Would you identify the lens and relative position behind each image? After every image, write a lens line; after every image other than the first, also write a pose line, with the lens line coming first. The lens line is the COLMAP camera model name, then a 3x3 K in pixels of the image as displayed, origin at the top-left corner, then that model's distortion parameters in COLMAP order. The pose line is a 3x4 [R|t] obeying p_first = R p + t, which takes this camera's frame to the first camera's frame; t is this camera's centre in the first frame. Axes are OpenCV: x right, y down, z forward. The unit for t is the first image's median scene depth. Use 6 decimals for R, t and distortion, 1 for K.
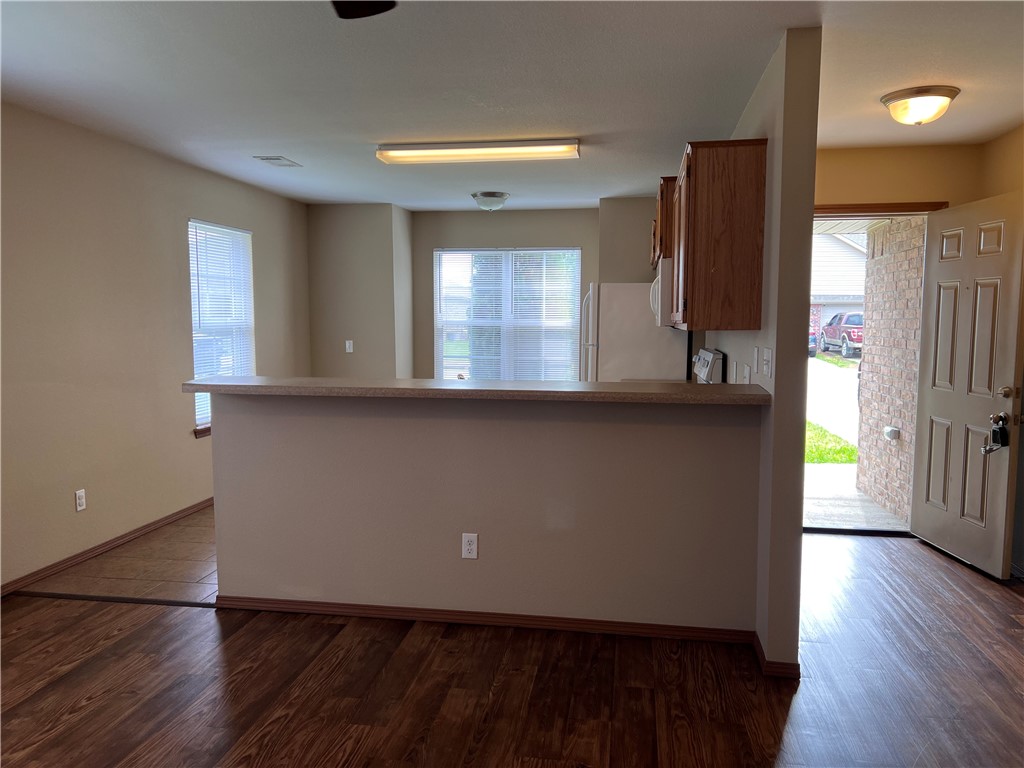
lens RADIAL K [[773.9, 0, 510.5], [0, 773.9, 391.7], [0, 0, 1]] dist [0.085359, -0.105013]
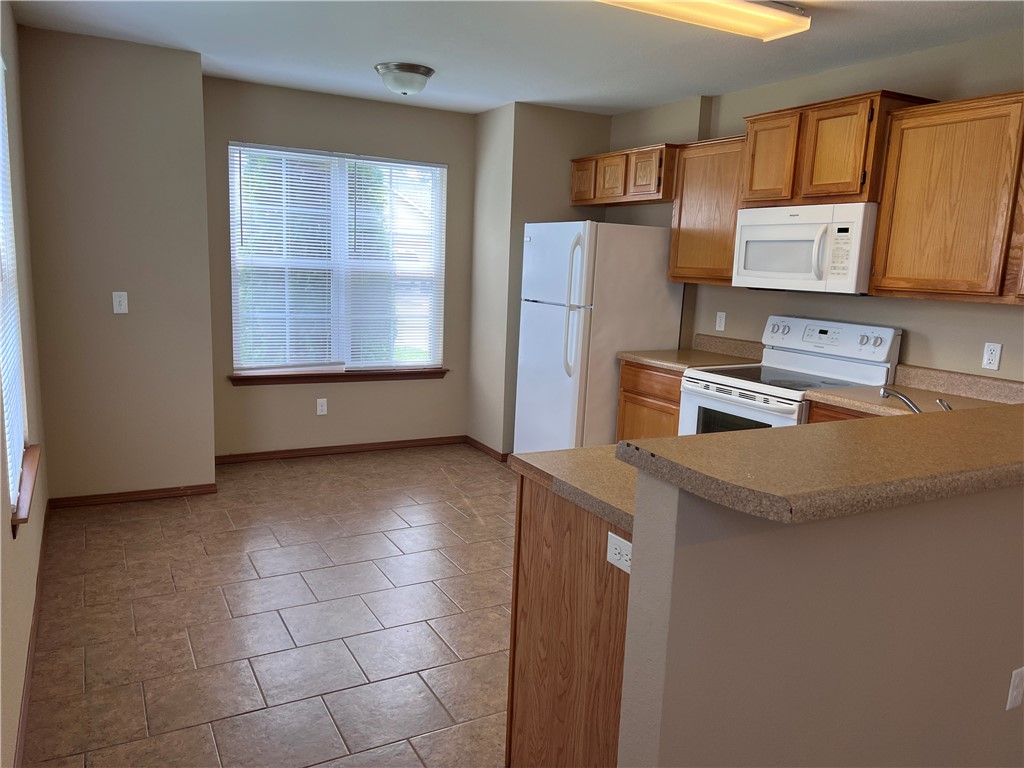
lens RADIAL K [[773.9, 0, 510.5], [0, 773.9, 391.7], [0, 0, 1]] dist [0.085359, -0.105013]
pose [[0.787127, -0.076033, 0.612086, -0.618019], [0.020816, 0.995082, 0.096840, -0.079338], [-0.616439, -0.063484, 0.784839, 0.689925]]
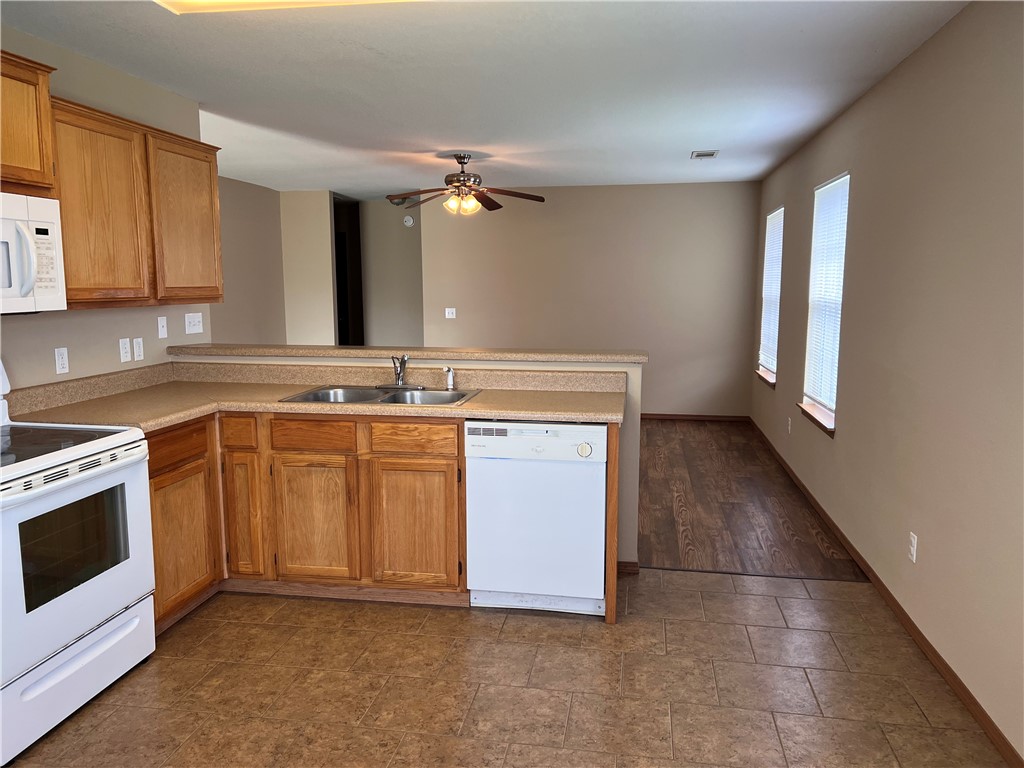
lens RADIAL K [[773.9, 0, 510.5], [0, 773.9, 391.7], [0, 0, 1]] dist [0.085359, -0.105013]
pose [[-0.999971, -0.007095, 0.002860, -0.187327], [-0.006225, 0.972011, 0.234852, -0.194861], [-0.004446, 0.234828, -0.972027, 1.863773]]
